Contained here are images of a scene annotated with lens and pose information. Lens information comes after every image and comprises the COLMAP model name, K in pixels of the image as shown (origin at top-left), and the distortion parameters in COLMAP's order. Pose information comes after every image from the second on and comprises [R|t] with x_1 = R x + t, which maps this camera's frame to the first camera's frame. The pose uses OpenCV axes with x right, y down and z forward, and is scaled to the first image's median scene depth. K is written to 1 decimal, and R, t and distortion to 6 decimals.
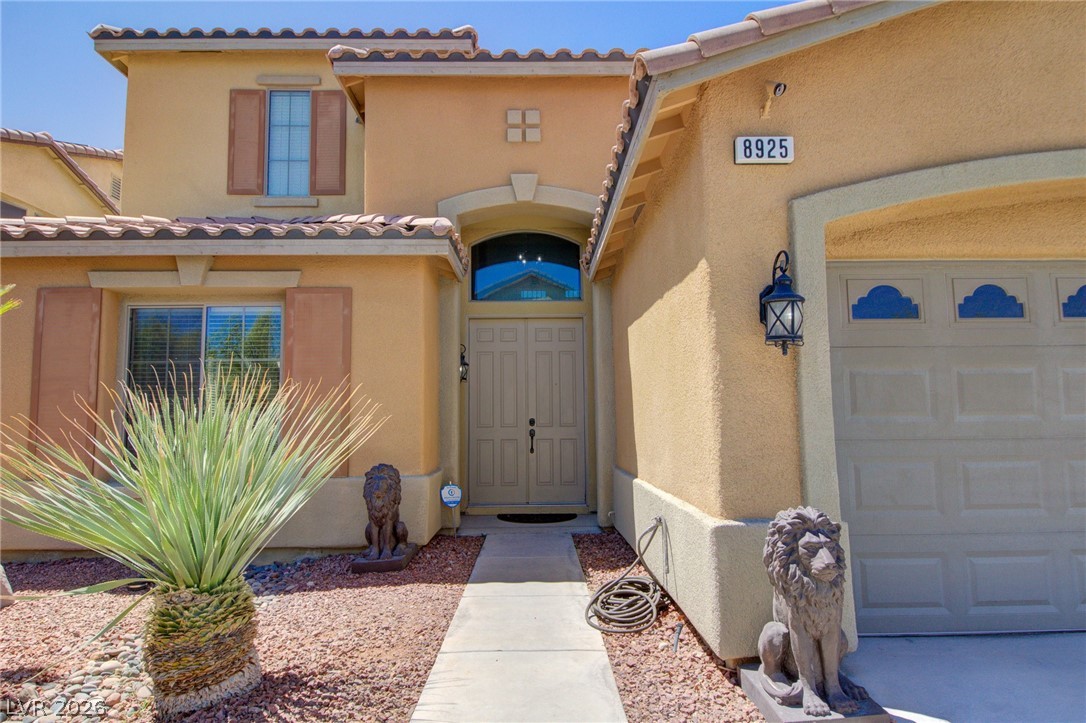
lens RADIAL K [[627.9, 0, 543.0], [0, 627.9, 361.5], [0, 0, 1]] dist [0.050805, -0.056788]
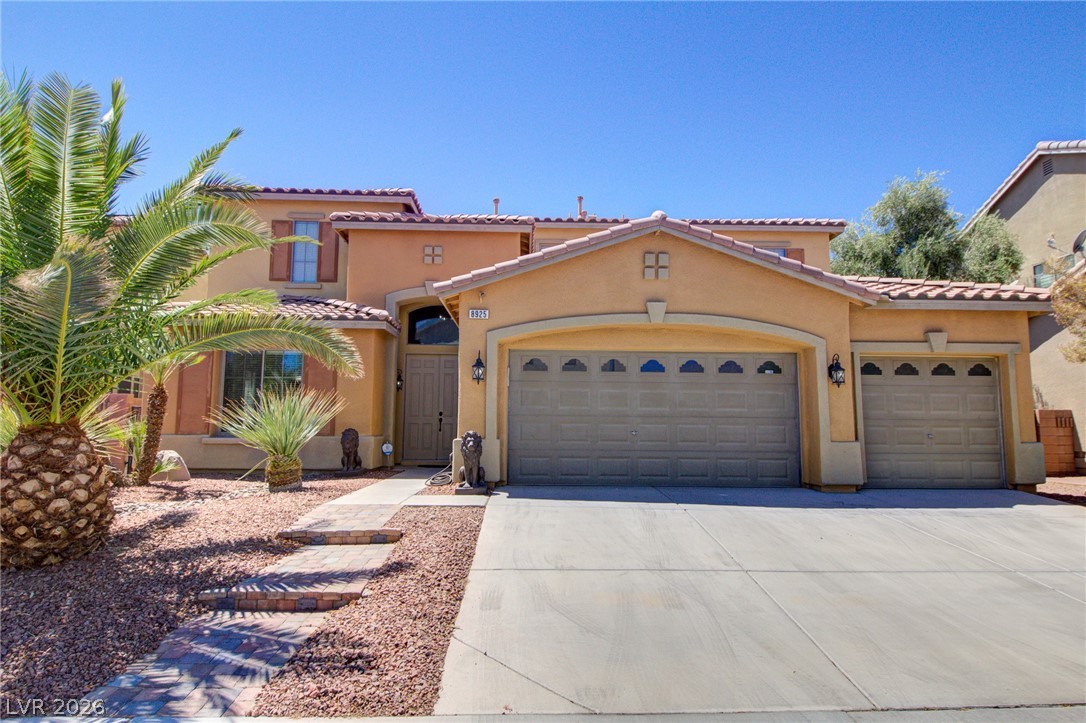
lens RADIAL K [[611.1, 0, 543.0], [0, 611.1, 361.5], [0, 0, 1]] dist [0.051372, -0.053929]
pose [[0.999598, 0.020443, 0.019653, 0.310409], [-0.020168, 0.999698, -0.014072, -0.042081], [-0.019935, 0.013670, 0.999708, -0.964125]]
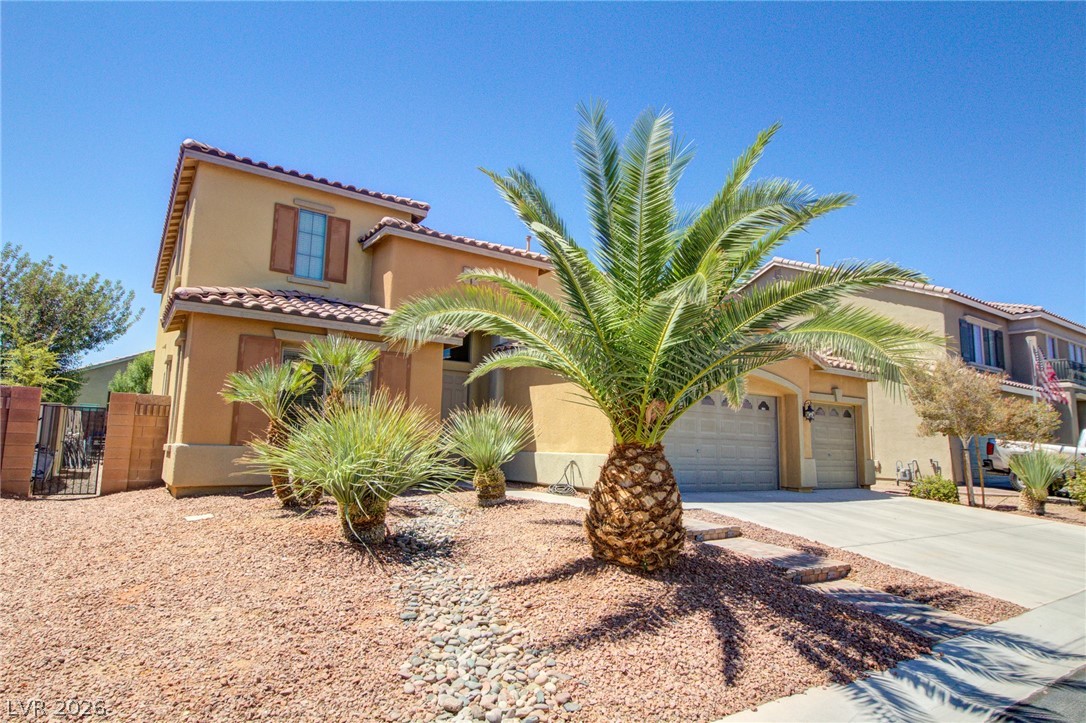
lens RADIAL K [[611.1, 0, 543.0], [0, 611.1, 361.5], [0, 0, 1]] dist [0.051372, -0.053929]
pose [[0.829491, 0.108398, 0.547900, -0.998763], [-0.086336, 0.994080, -0.065963, -0.003379], [-0.551806, 0.007412, 0.833939, -0.825105]]
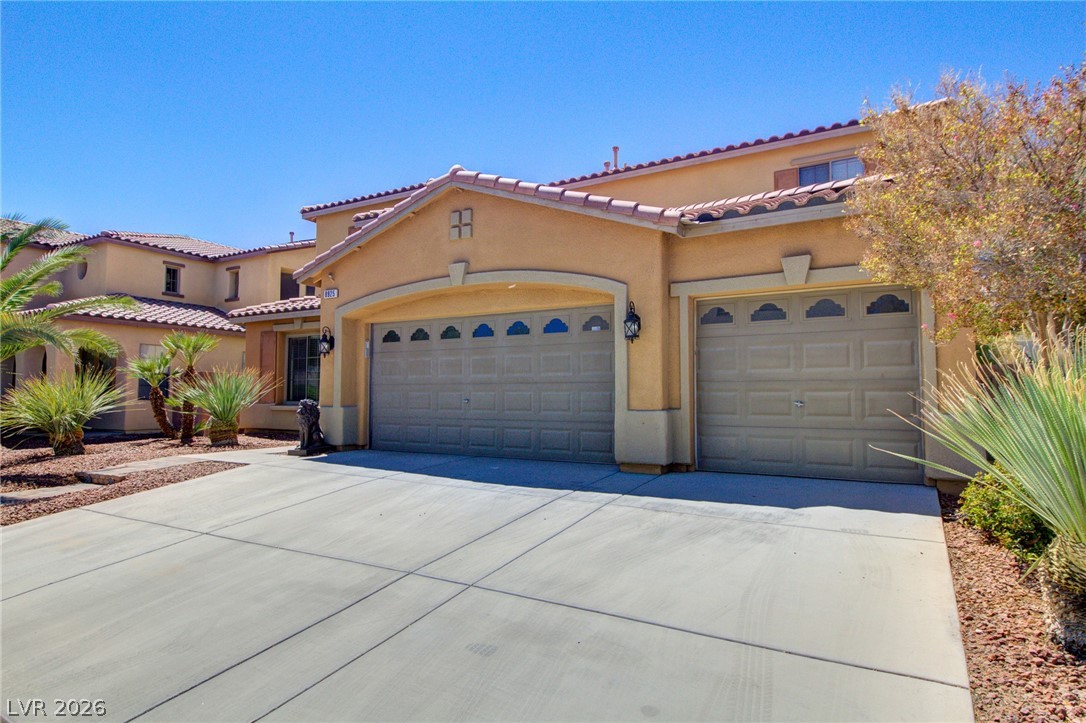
lens RADIAL K [[611.1, 0, 543.0], [0, 611.1, 361.5], [0, 0, 1]] dist [0.051372, -0.053929]
pose [[0.856032, -0.017663, -0.516621, 1.511217], [0.036544, 0.998983, 0.026397, -0.016792], [0.515629, -0.041477, 0.855807, -0.596662]]
